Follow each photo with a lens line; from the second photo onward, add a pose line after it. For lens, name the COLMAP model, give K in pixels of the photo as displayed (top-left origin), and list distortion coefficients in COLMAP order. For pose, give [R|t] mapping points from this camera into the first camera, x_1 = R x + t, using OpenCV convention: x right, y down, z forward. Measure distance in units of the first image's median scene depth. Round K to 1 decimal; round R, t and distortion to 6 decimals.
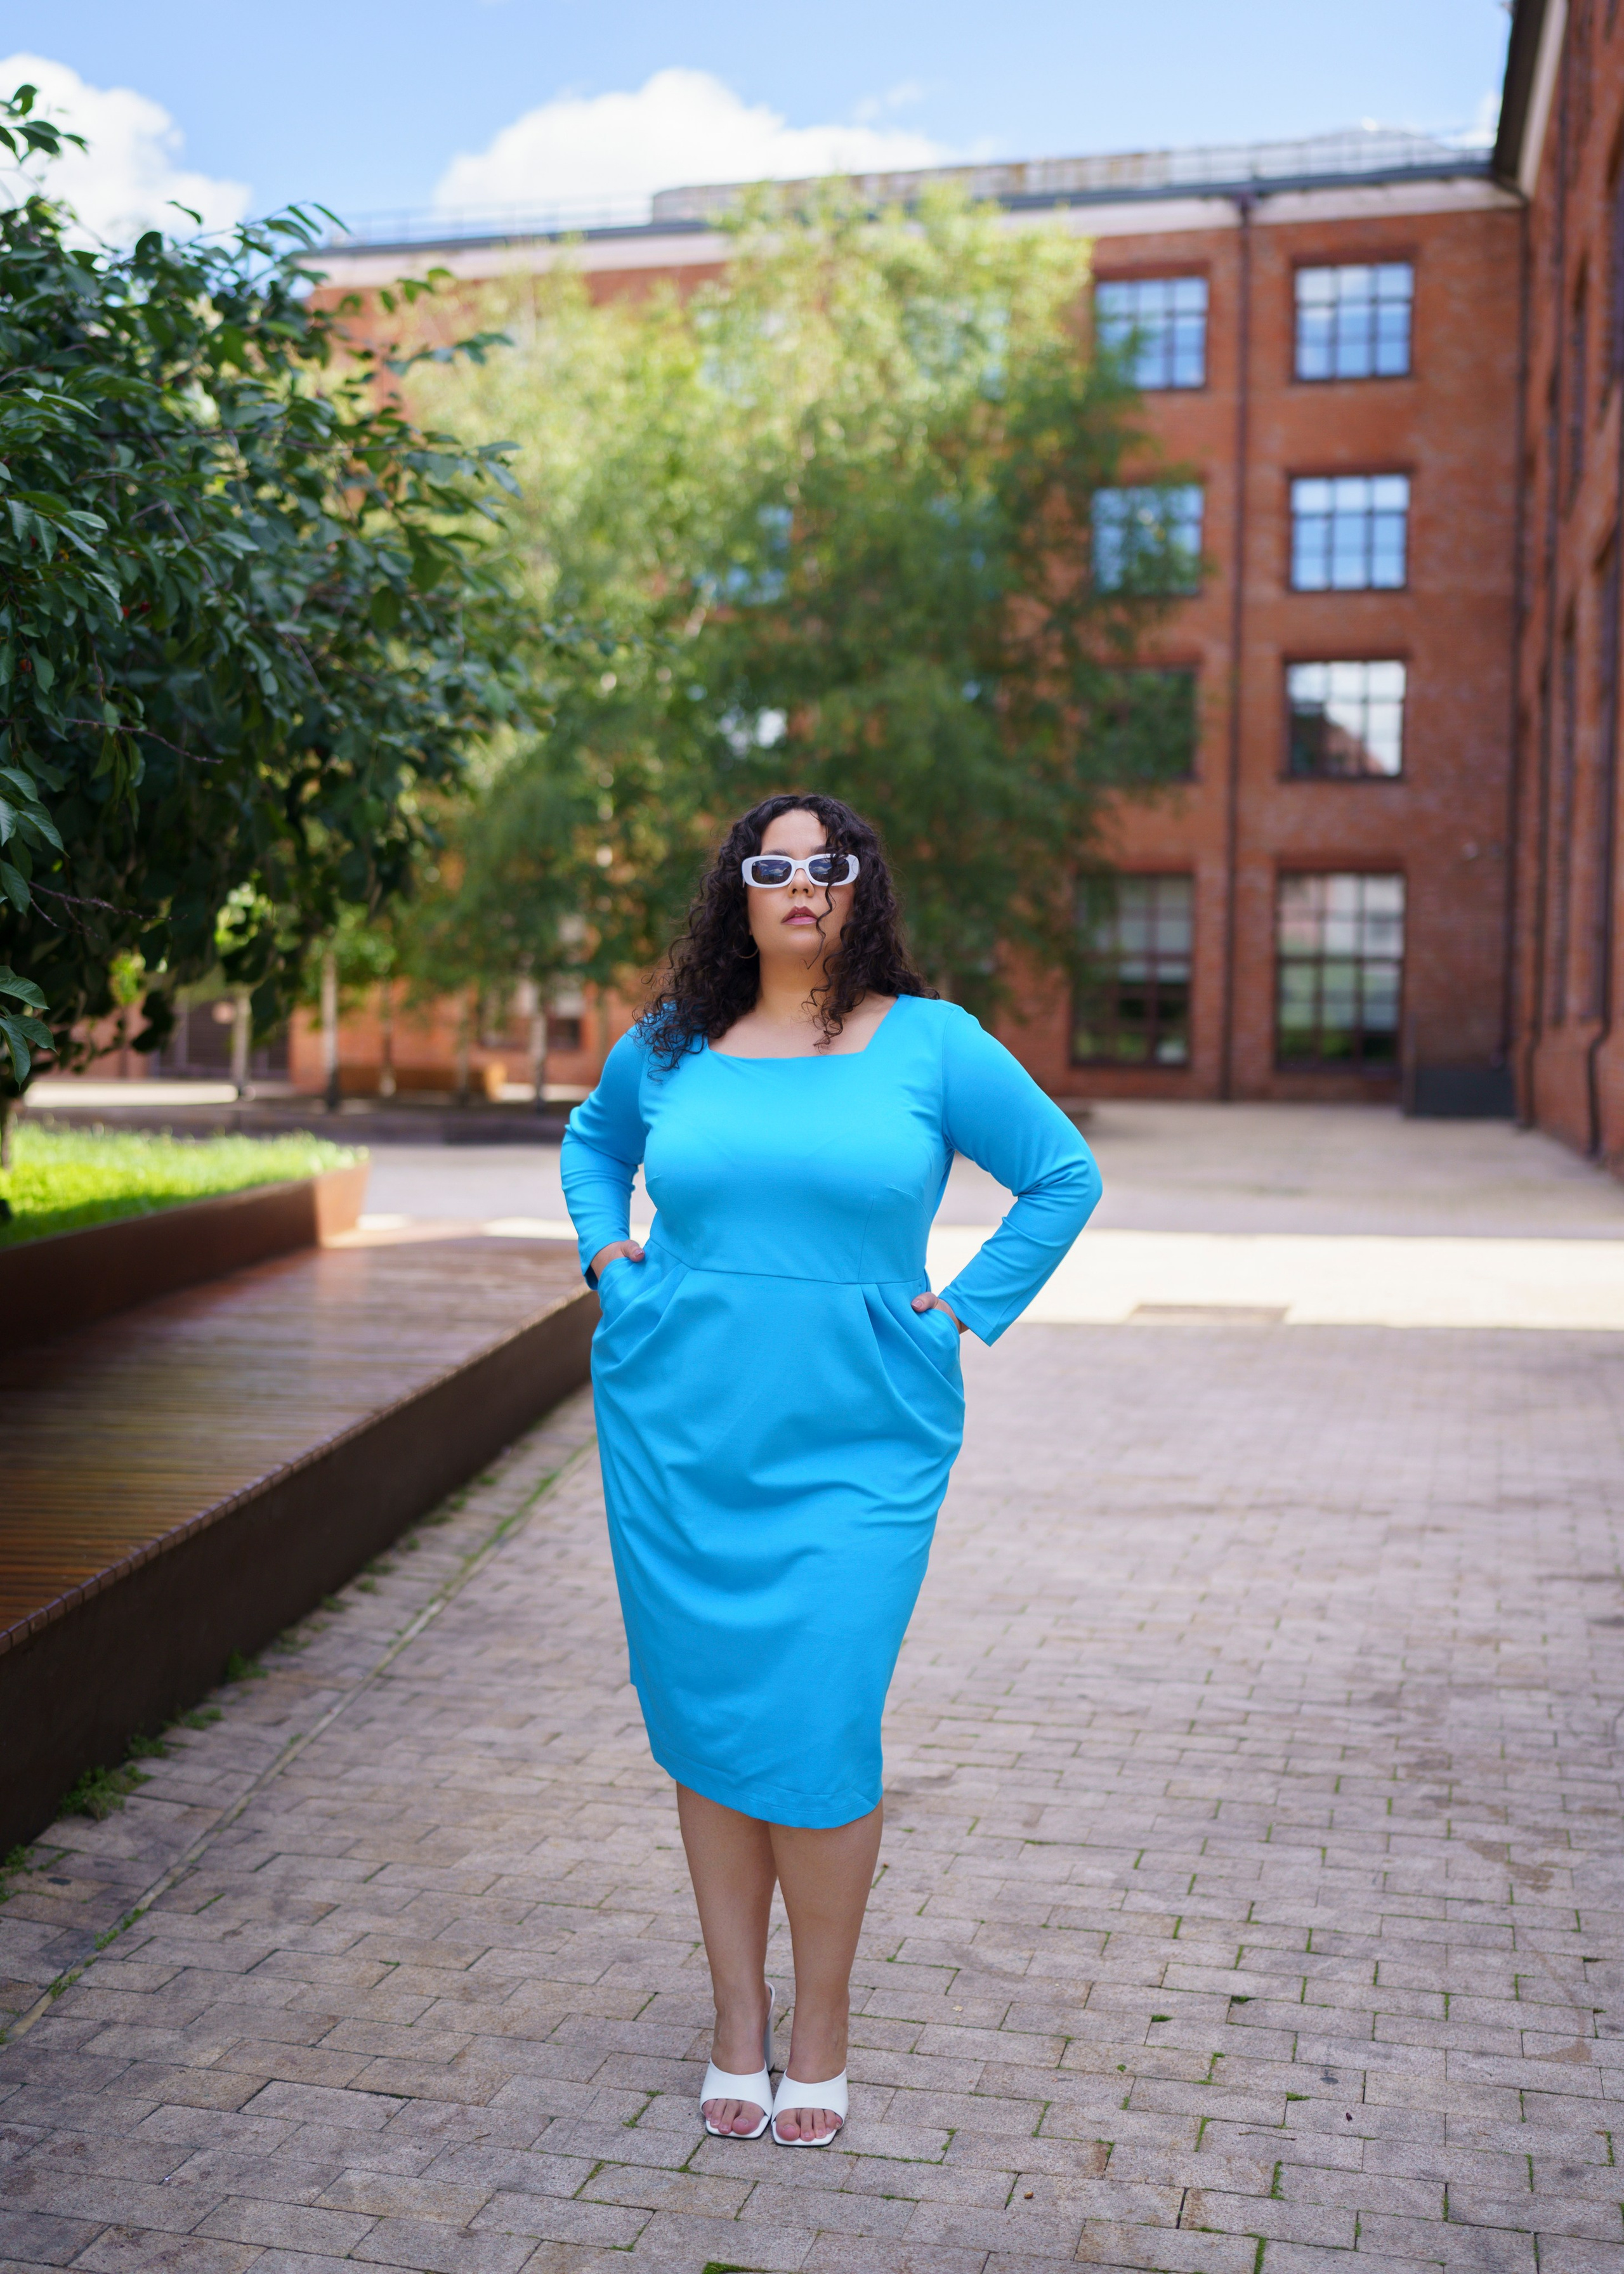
lens RADIAL K [[2706.6, 0, 775.2], [0, 2706.6, 1131.9], [0, 0, 1]] dist [-0.014828, 0.018962]
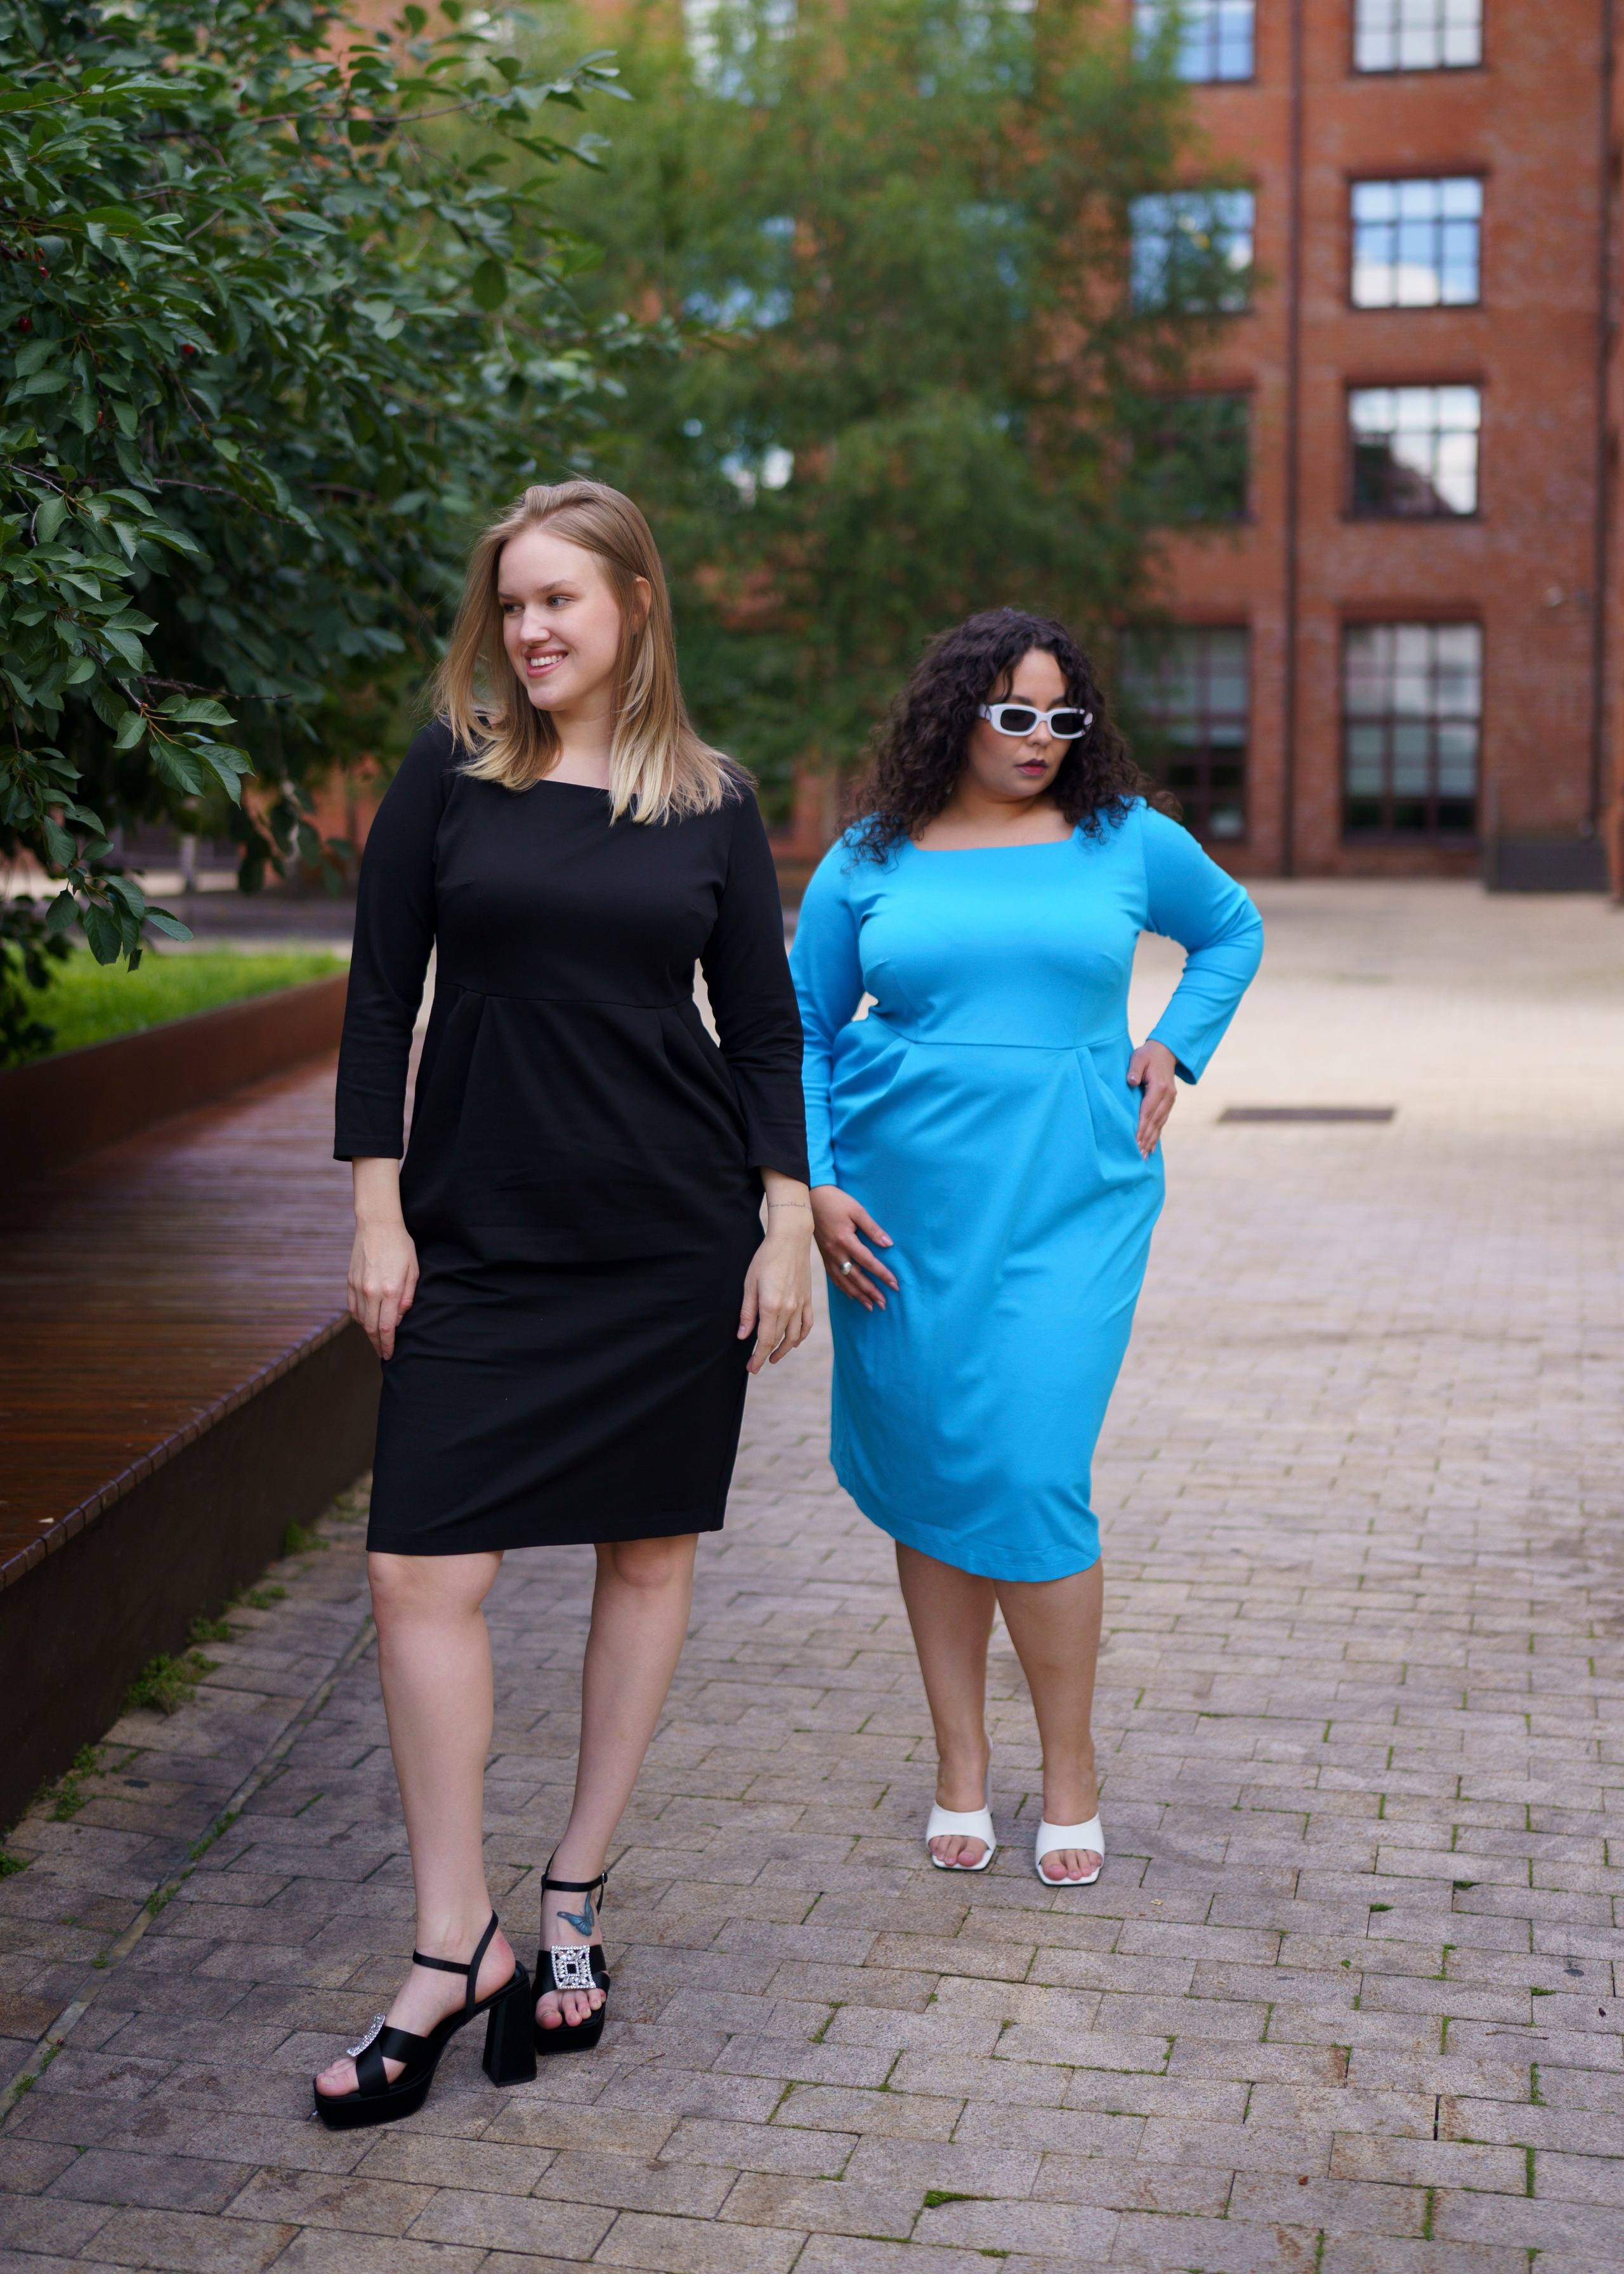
lens RADIAL K [[3019.4, 0, 819.7], [0, 3019.4, 992.2], [0, 0, 1]] dist [0.001520, -0.010656]
pose [[0.999498, -0.015713, 0.027502, -0.059901], [0.014980, 0.999532, 0.026671, -0.008915], [-0.027908, -0.026246, 0.999266, -0.002955]]
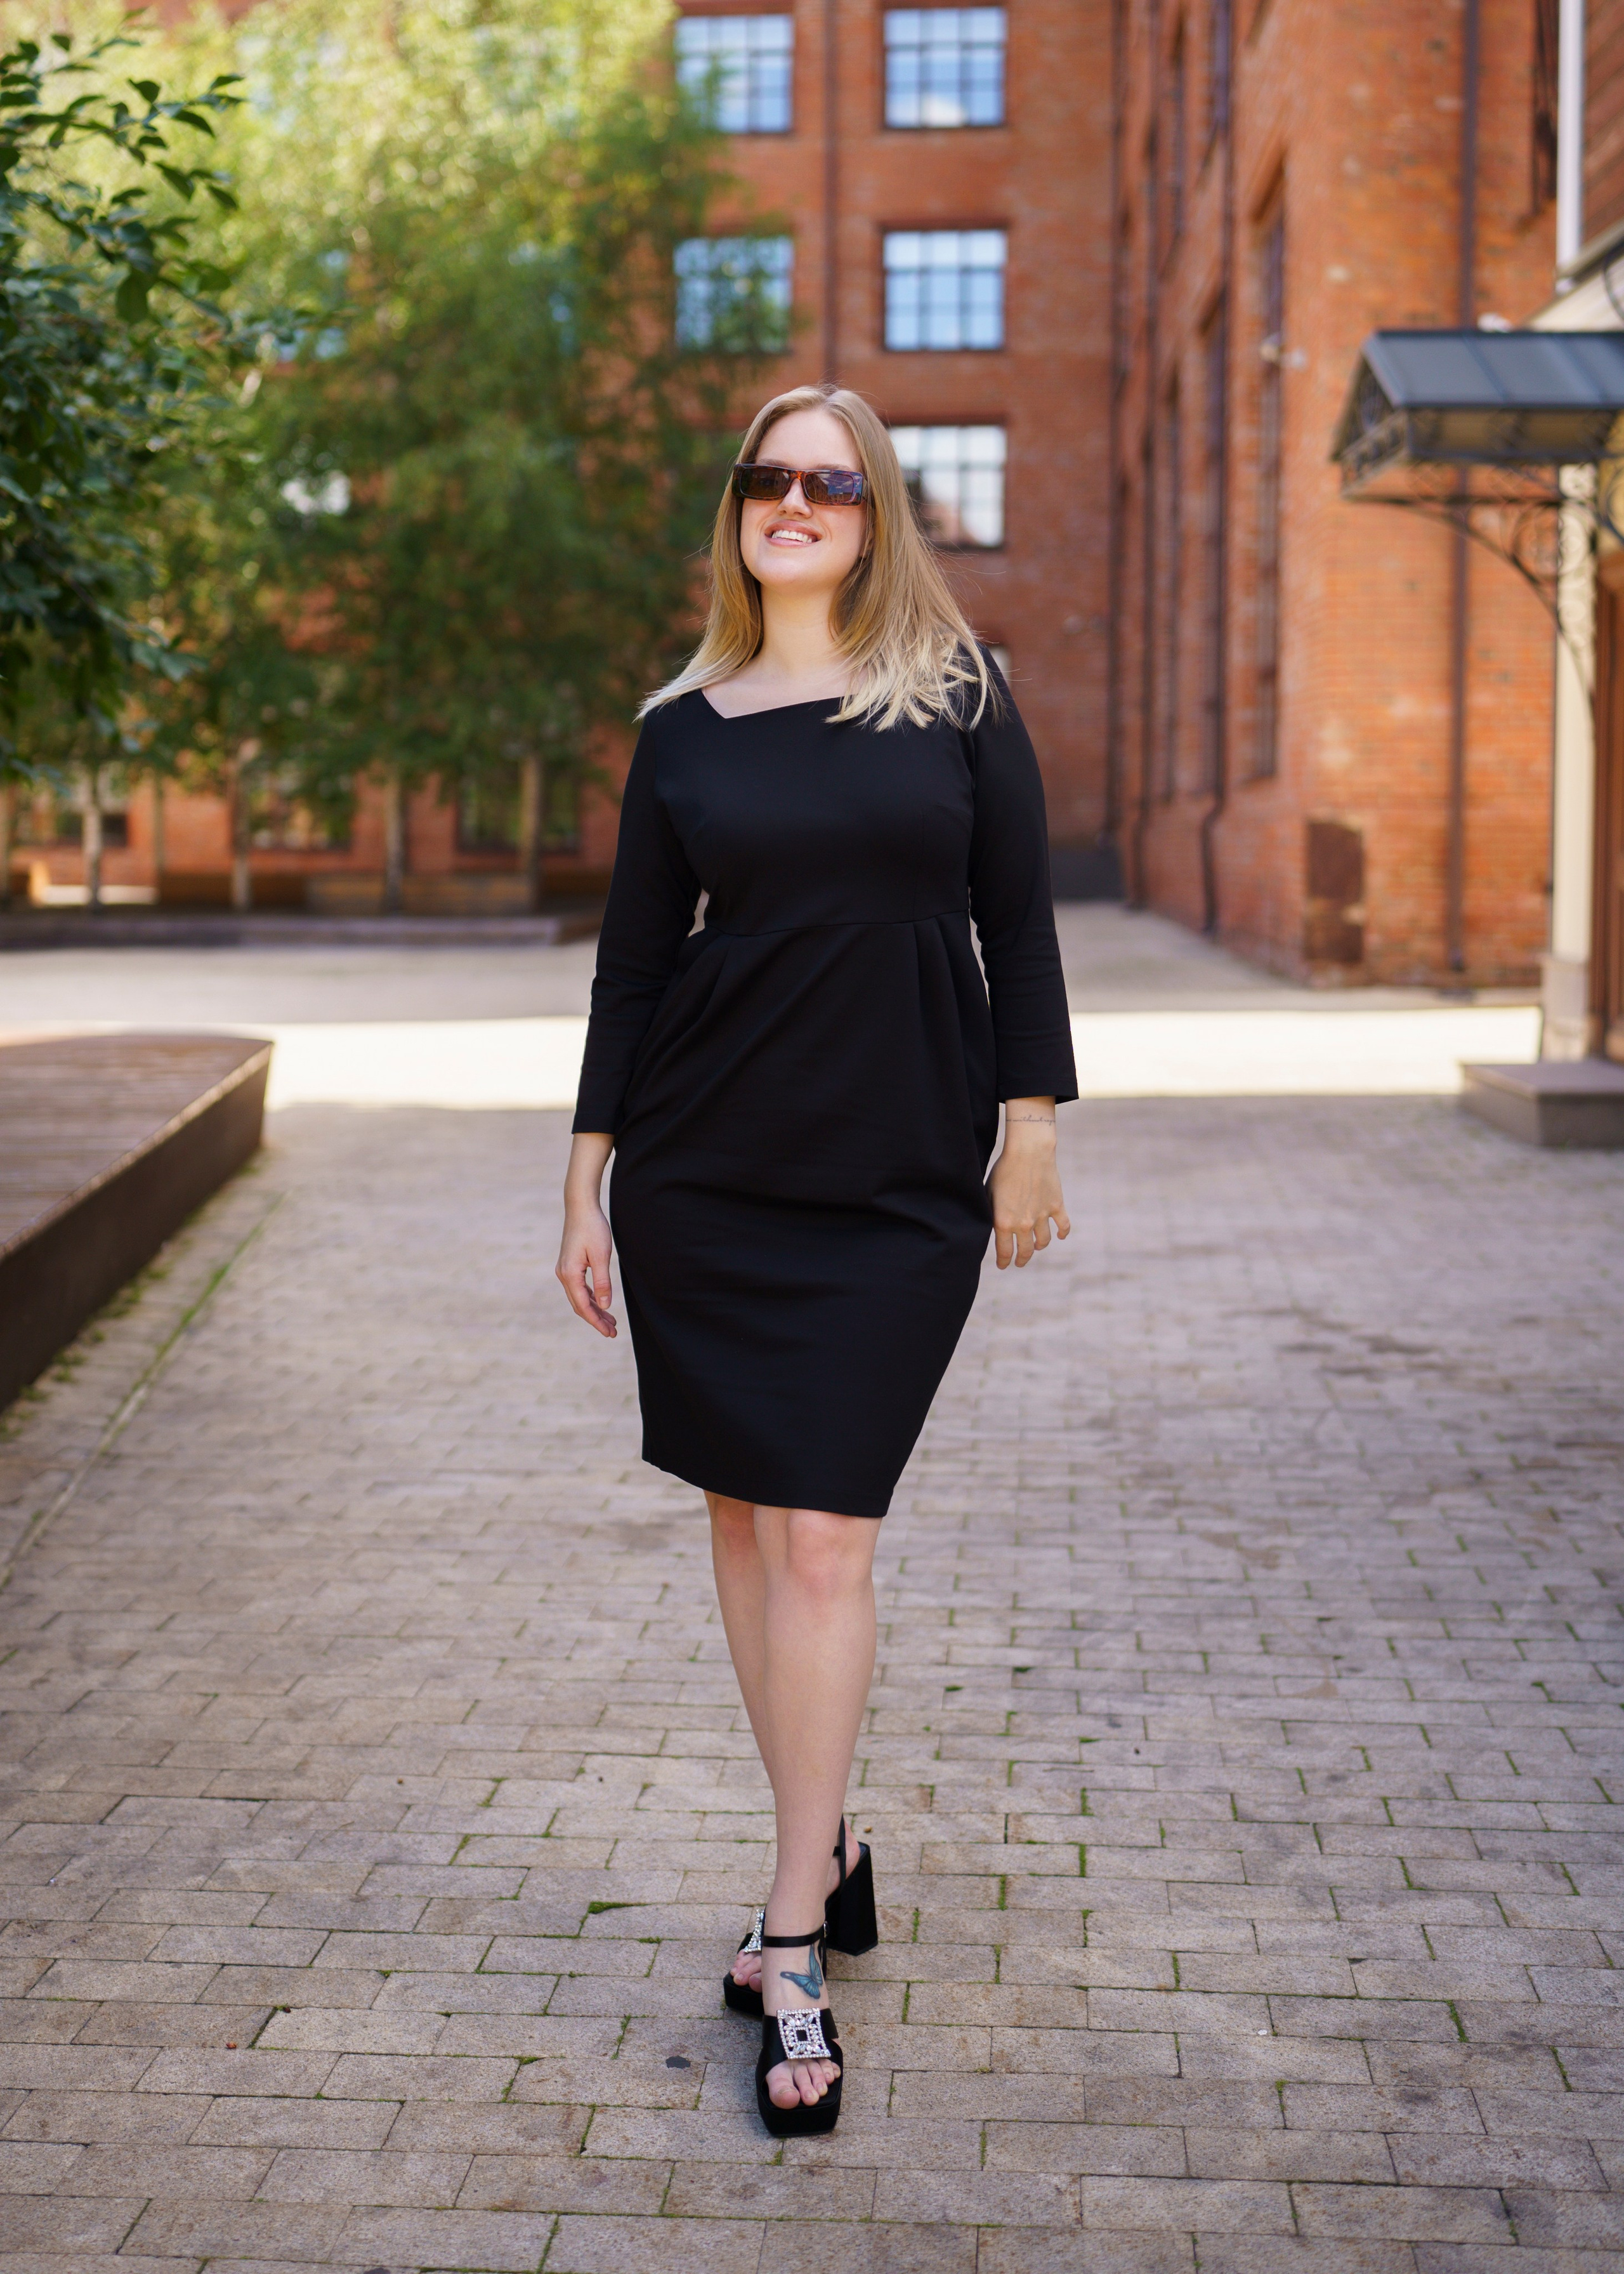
lens RADIAL K [[3019.4, 0, 819.7], [0, 3019.4, 992.2], [0, 0, 1]] dist [0.001520, -0.010656]
pose [[0.983004, -0.025557, 0.181798, -0.105203], [0.022892, 0.999598, 0.016740, 0.025201], [-0.182153, -0.012293, 0.983193, -0.147885]]
